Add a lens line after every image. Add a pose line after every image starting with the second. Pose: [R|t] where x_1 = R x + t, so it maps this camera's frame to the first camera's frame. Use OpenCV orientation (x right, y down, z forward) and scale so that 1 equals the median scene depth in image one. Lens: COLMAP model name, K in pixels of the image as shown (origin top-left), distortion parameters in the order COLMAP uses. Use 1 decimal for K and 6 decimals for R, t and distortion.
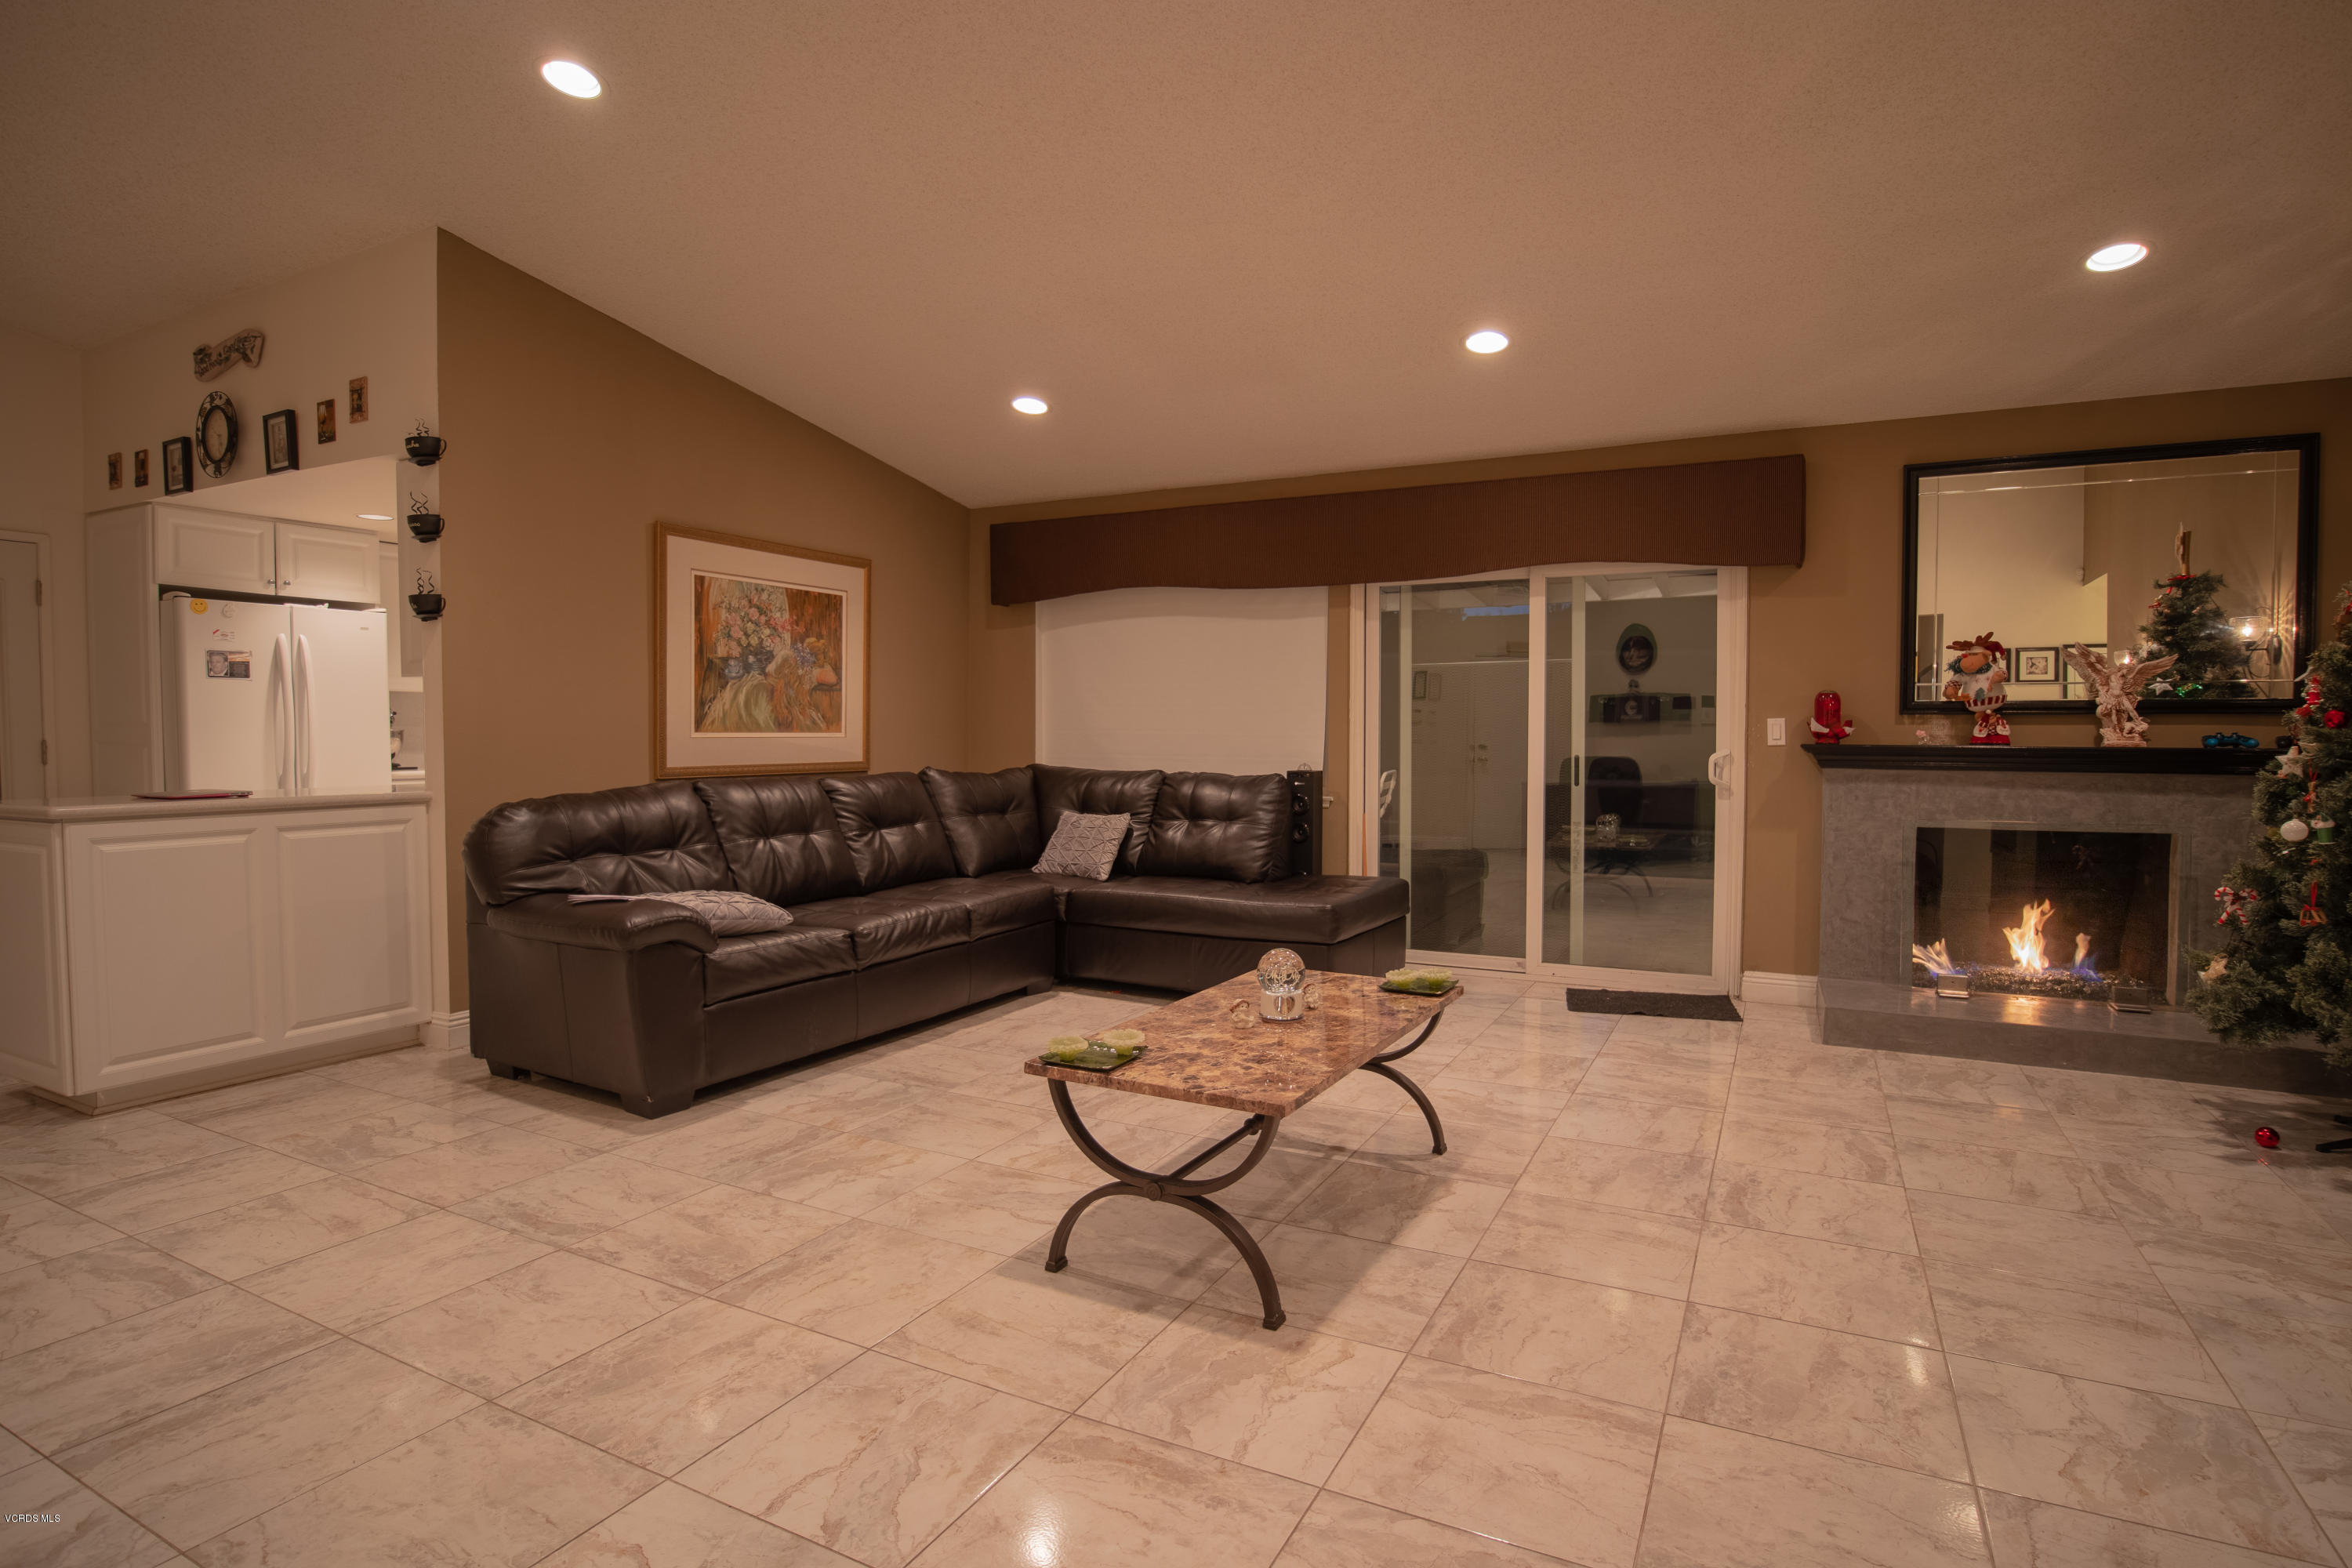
lens RADIAL K [[1191.7, 0, 1183.8], [0, 1191.7, 778.4], [0, 0, 1]] dist [-0.032596, 0.004311]
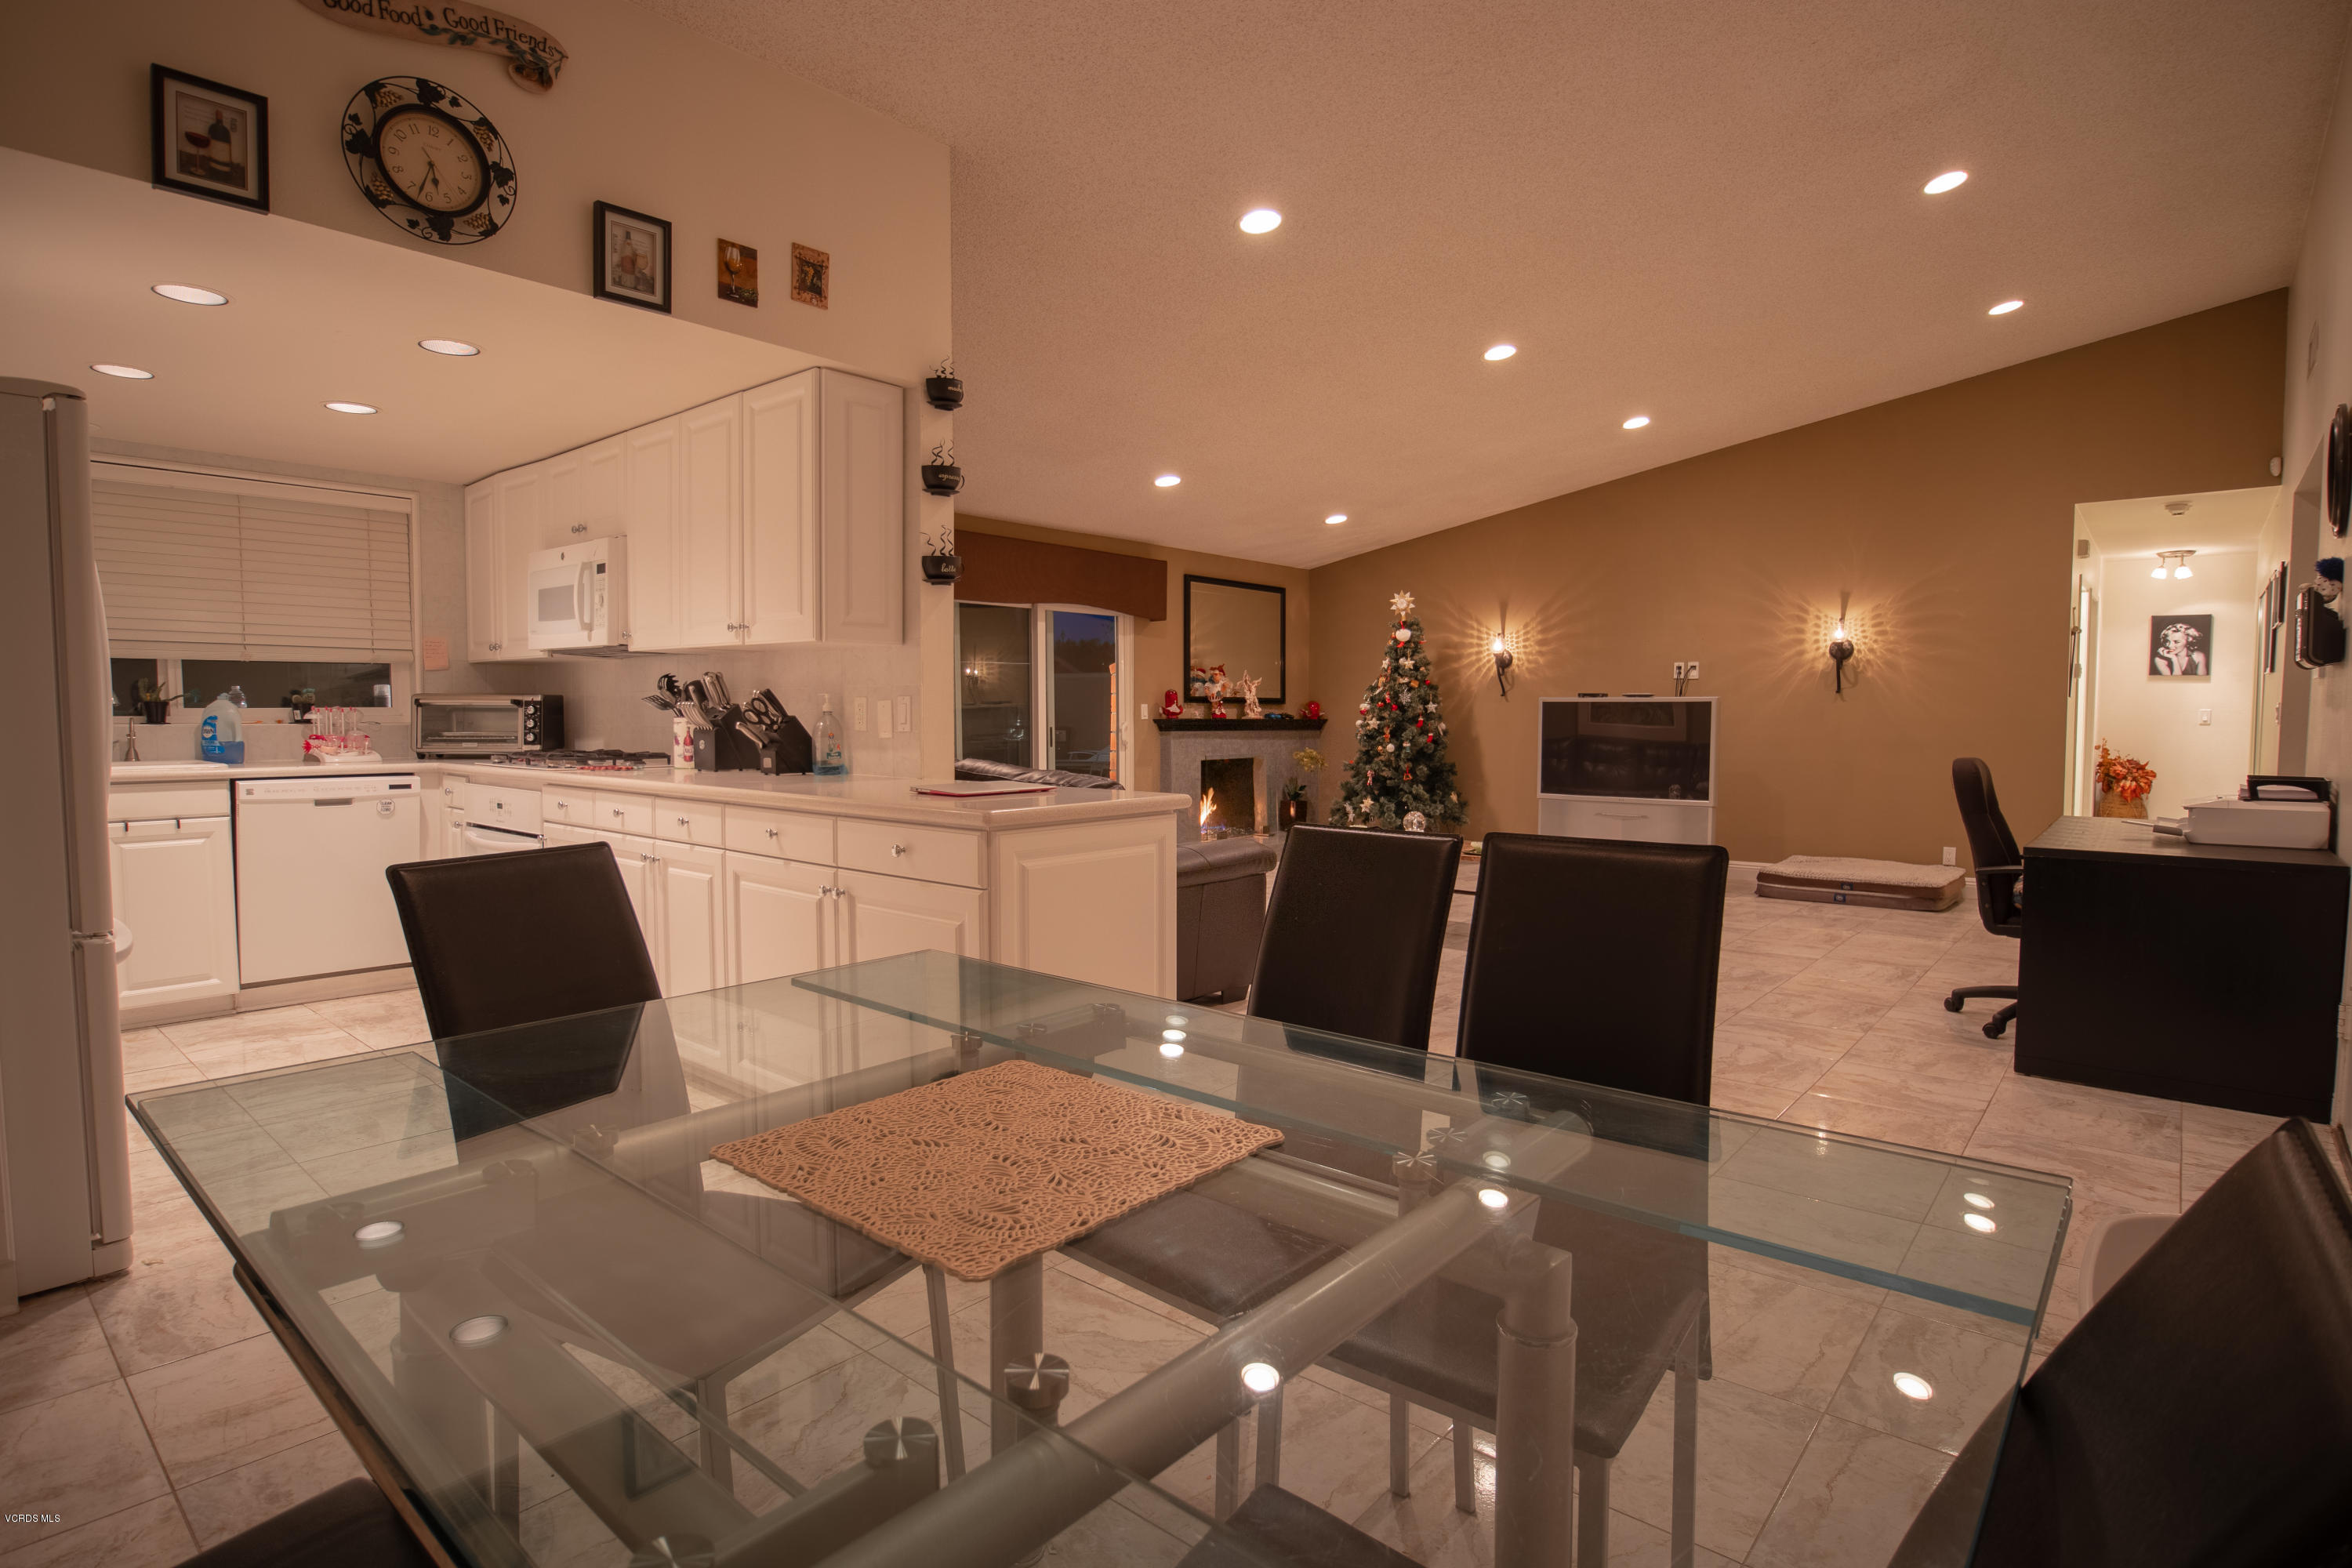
lens RADIAL K [[1191.7, 0, 1199.9], [0, 1191.7, 776.3], [0, 0, 1]] dist [-0.032596, 0.004311]
pose [[0.224988, -0.051868, 0.972980, -1.359208], [0.034611, 0.998377, 0.045218, -0.022394], [-0.973747, 0.023503, 0.226418, 0.562784]]
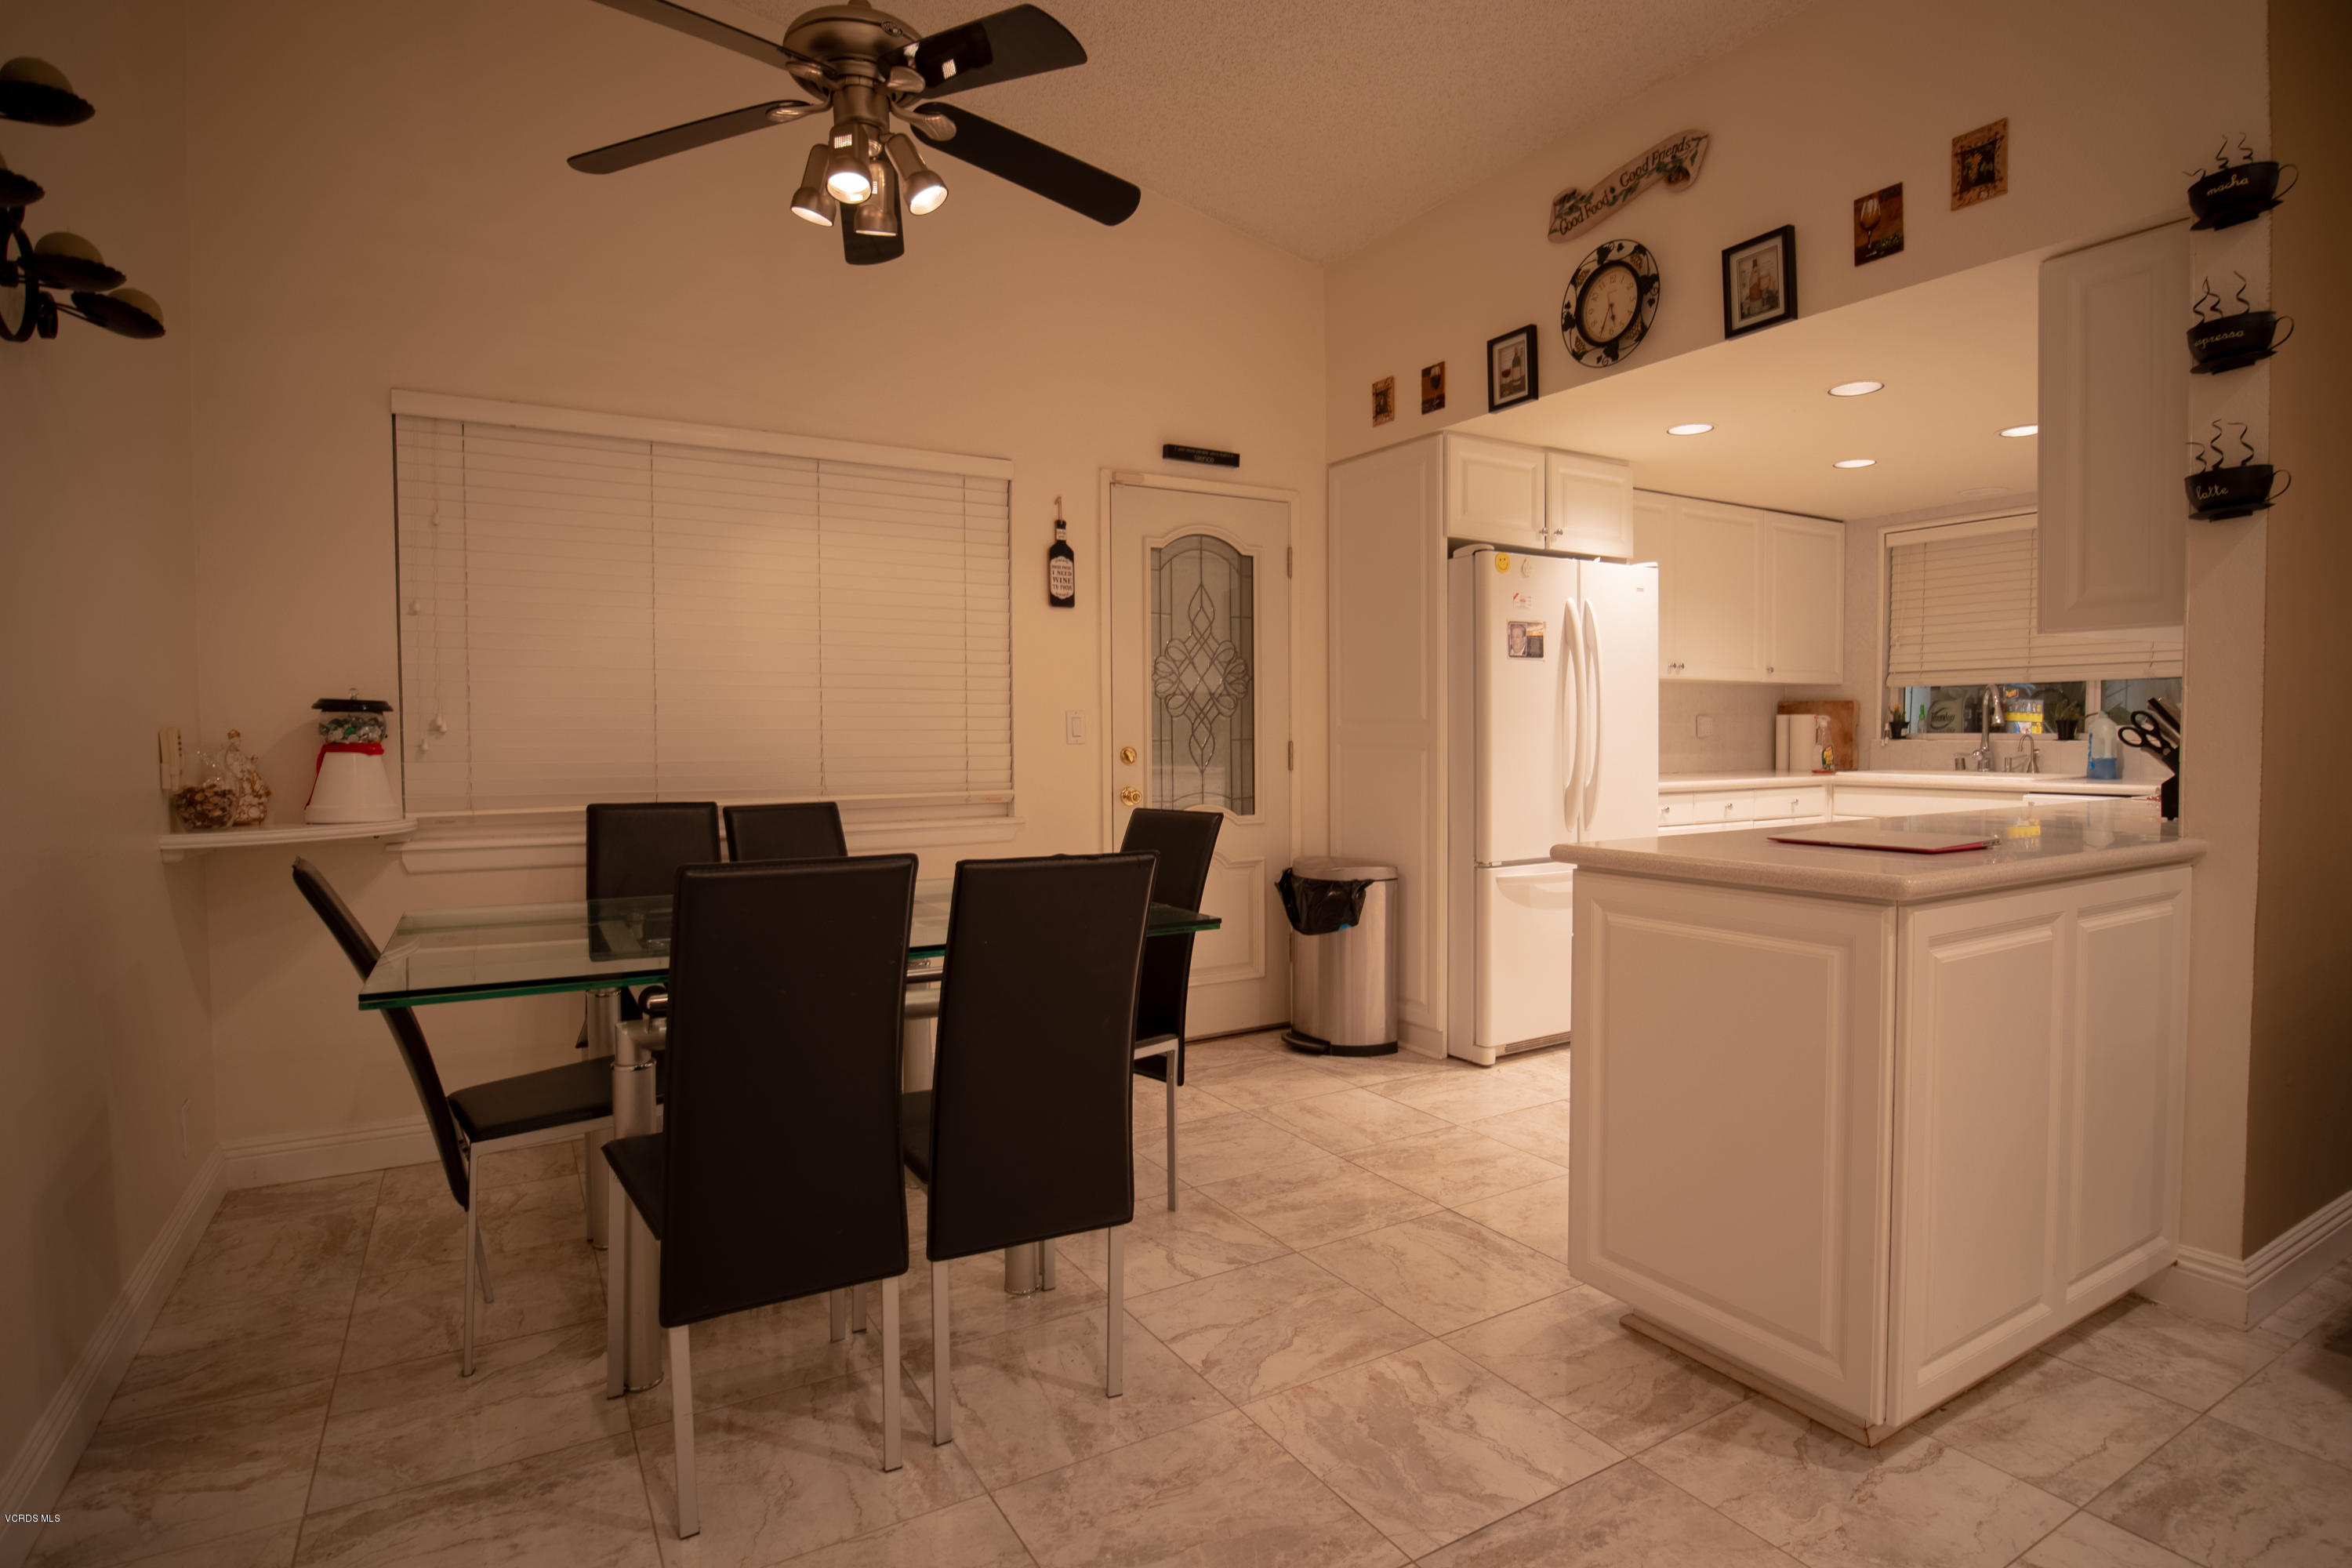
lens RADIAL K [[1191.7, 0, 1187.1], [0, 1191.7, 767.6], [0, 0, 1]] dist [-0.032596, 0.004311]
pose [[0.847337, 0.011116, -0.530939, -0.699141], [-0.014648, 0.999890, -0.002444, -0.012647], [0.530854, 0.009848, 0.847406, 0.283265]]
